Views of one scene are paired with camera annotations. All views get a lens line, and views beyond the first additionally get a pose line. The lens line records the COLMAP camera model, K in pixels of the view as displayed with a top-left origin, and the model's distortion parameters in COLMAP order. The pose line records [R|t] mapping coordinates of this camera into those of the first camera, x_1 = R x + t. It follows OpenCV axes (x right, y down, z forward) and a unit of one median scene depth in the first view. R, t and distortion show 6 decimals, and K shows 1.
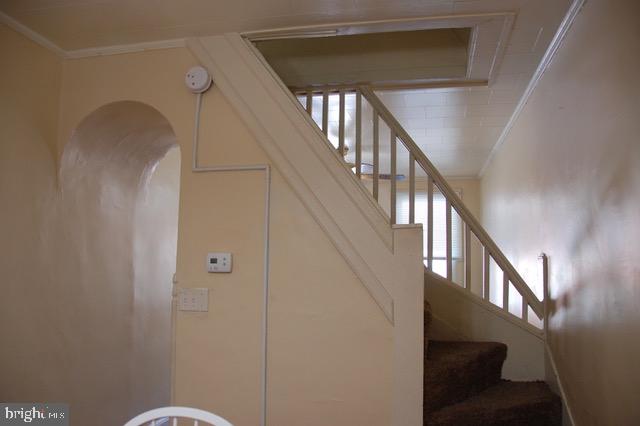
lens RADIAL K [[500.4, 0, 321.5], [0, 500.4, 215.5], [0, 0, 1]] dist [-0.161274, 0.095303]
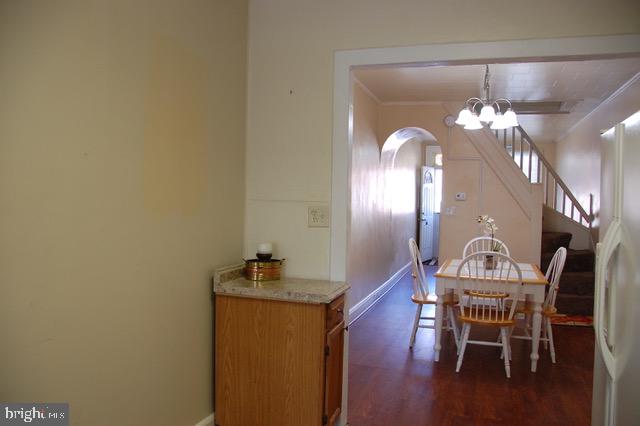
lens RADIAL K [[500.4, 0, 318.9], [0, 500.4, 210.9], [0, 0, 1]] dist [-0.161274, 0.095303]
pose [[0.993153, 0.011146, -0.116288, -0.532017], [0.004262, 0.991318, 0.131420, -0.140630], [0.116743, -0.131015, 0.984483, -1.339621]]
